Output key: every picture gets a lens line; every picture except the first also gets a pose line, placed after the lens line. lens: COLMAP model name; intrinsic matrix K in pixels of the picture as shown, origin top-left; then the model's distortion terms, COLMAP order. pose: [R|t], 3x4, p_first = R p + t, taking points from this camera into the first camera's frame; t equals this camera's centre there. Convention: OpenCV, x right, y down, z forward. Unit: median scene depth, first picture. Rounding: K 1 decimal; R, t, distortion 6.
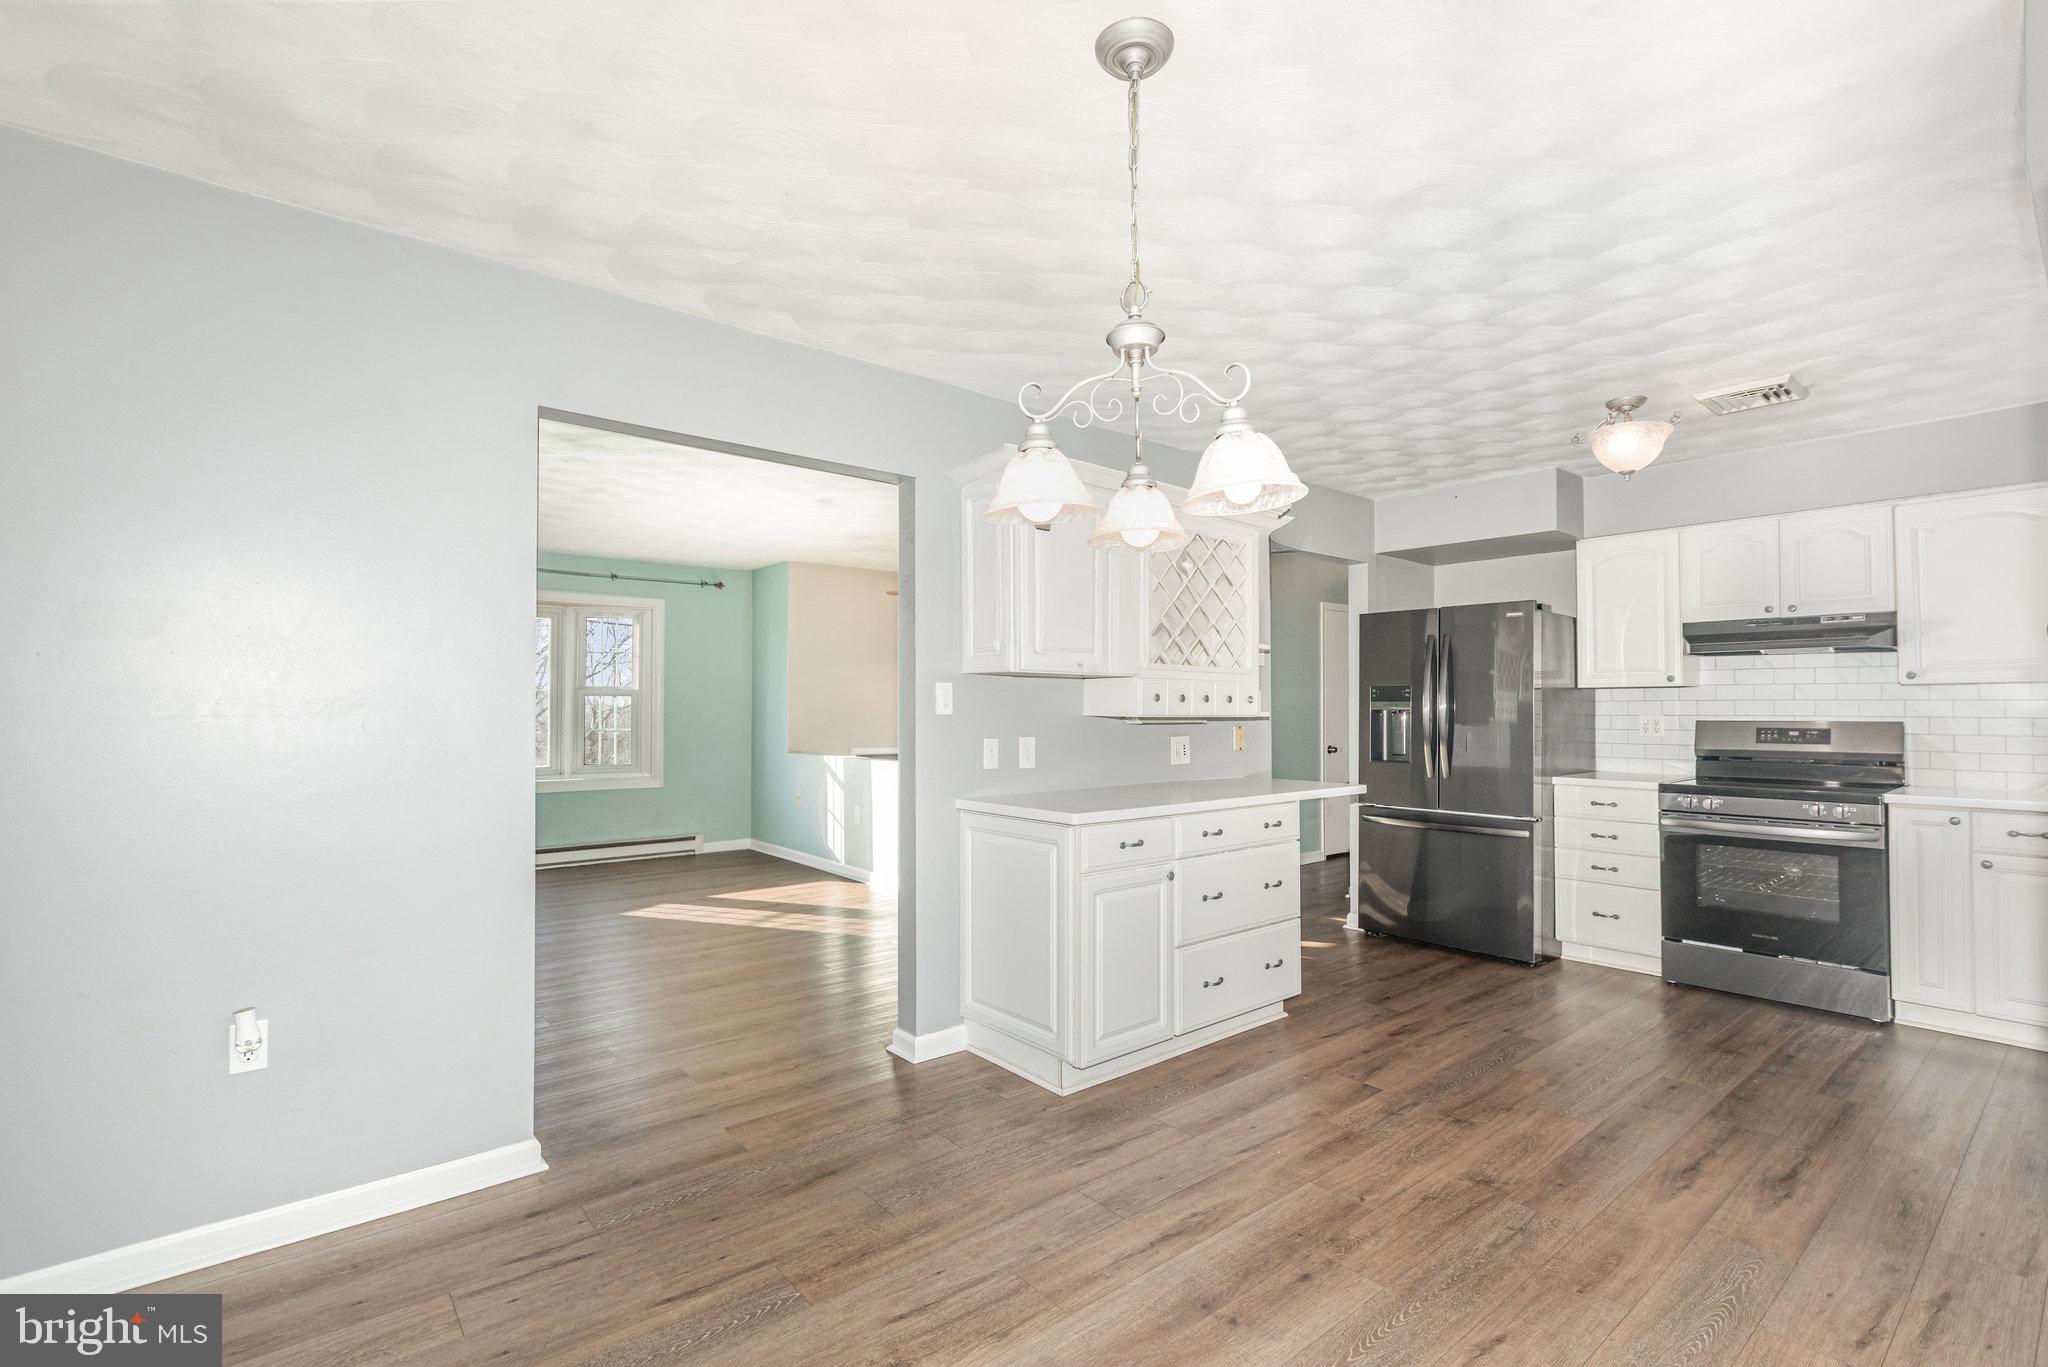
lens RADIAL K [[930.2, 0, 1022.9], [0, 930.2, 689.0], [0, 0, 1]] dist [-0.003367, -0.002974]
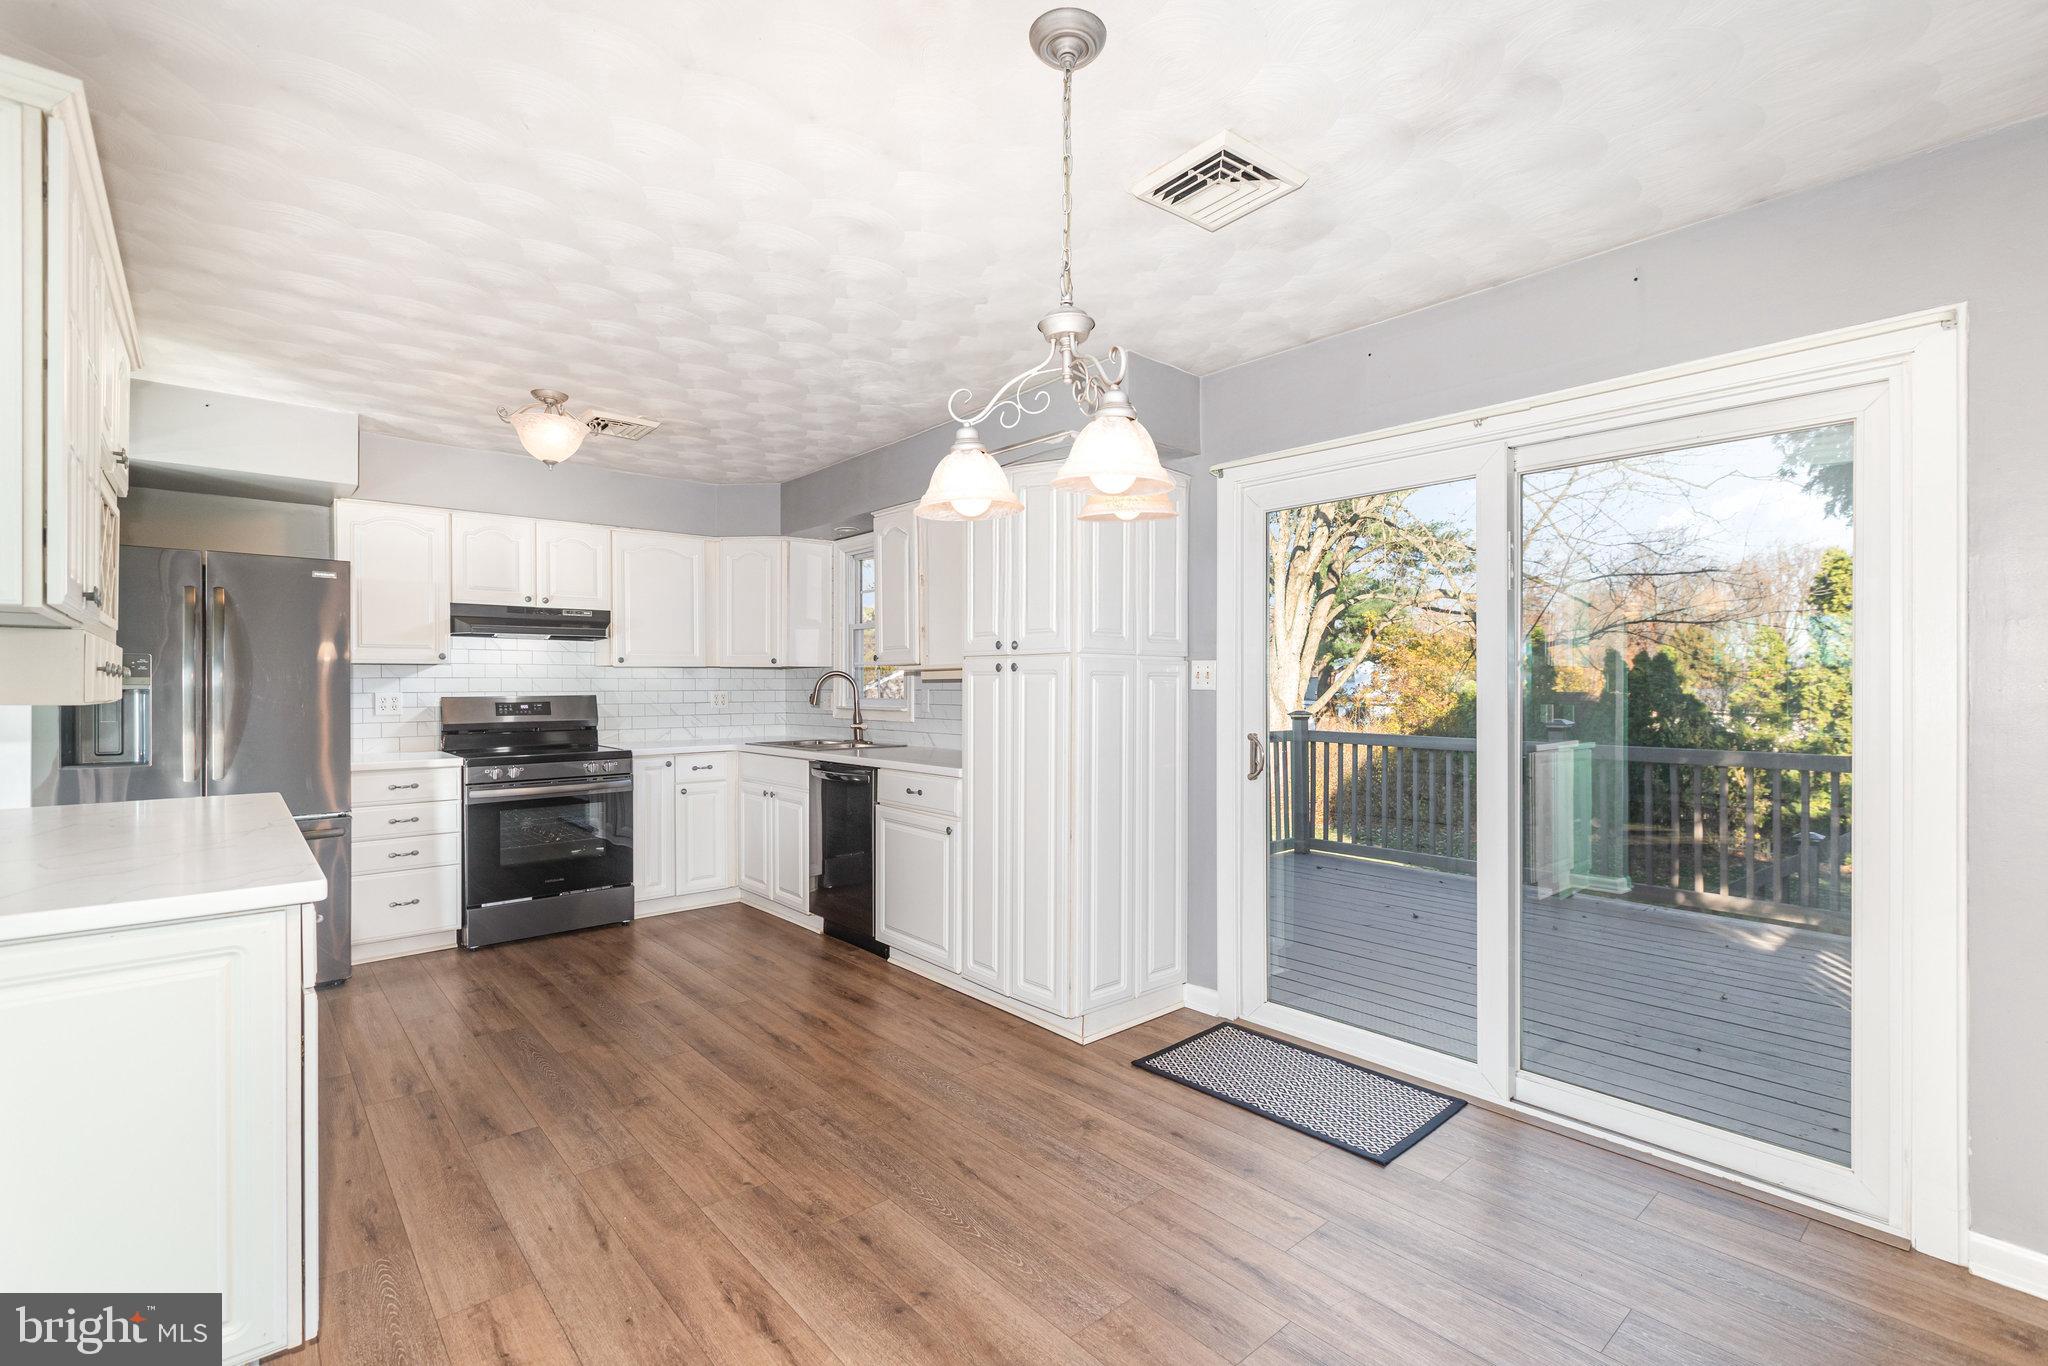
lens RADIAL K [[930.2, 0, 1010.4], [0, 930.2, 677.0], [0, 0, 1]] dist [-0.003367, -0.002974]
pose [[-0.032124, 0.007056, 0.999459, -0.383126], [-0.015411, 0.999853, -0.007554, 0.011110], [-0.999365, -0.015645, -0.032011, 0.466151]]
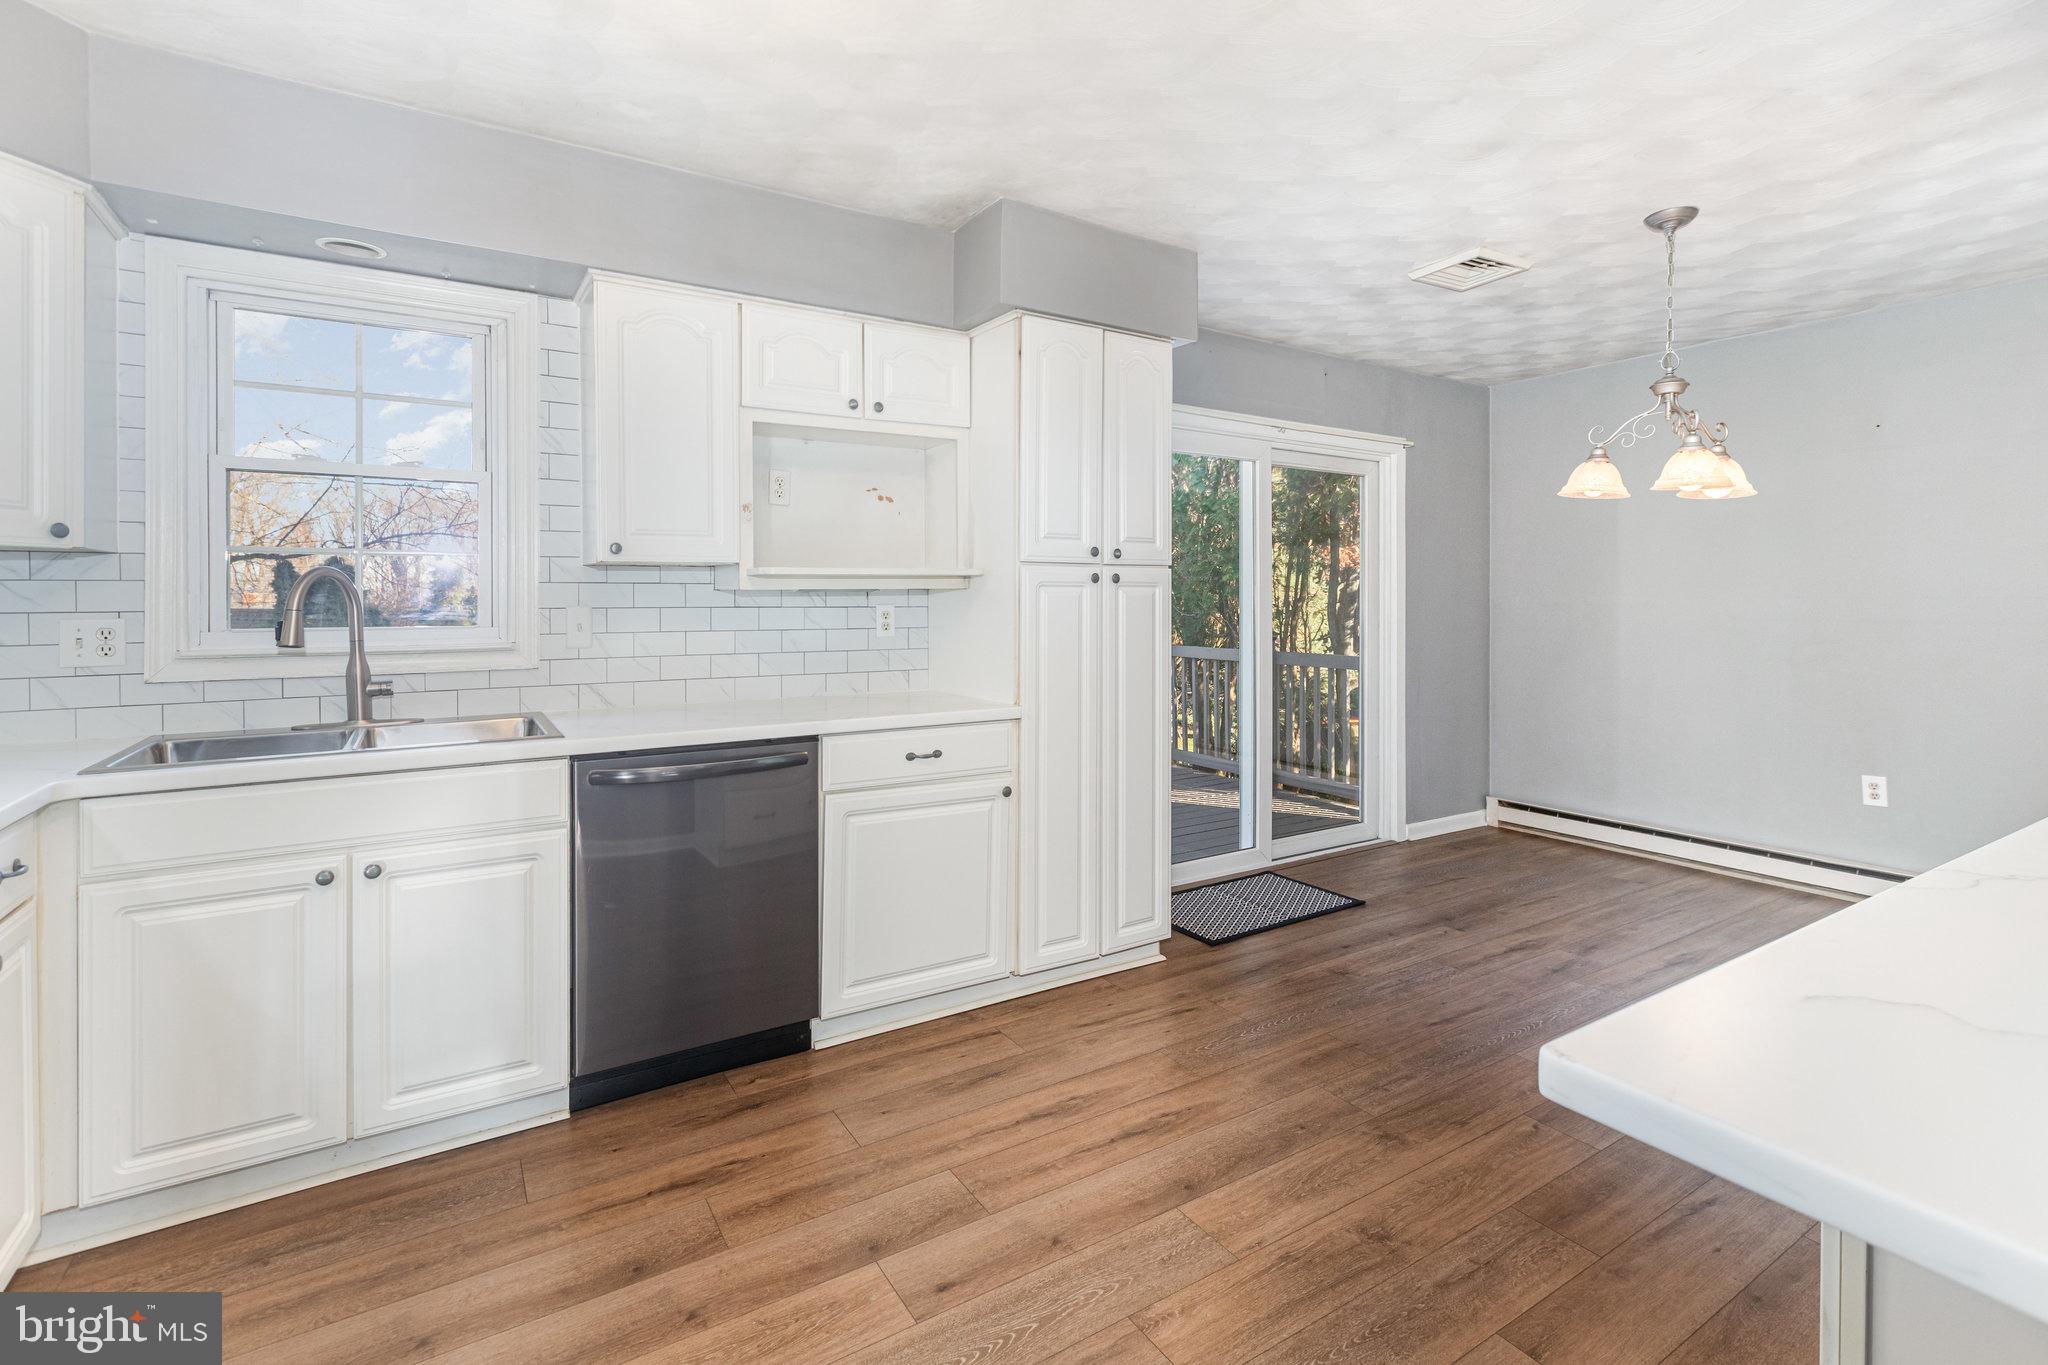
lens RADIAL K [[930.2, 0, 1067.6], [0, 930.2, 600.9], [0, 0, 1]] dist [-0.003367, -0.002974]
pose [[-0.994777, 0.002008, 0.102048, 0.447355], [0.000416, 0.999878, -0.015621, 0.026094], [-0.102067, -0.015497, -0.994657, 1.204034]]
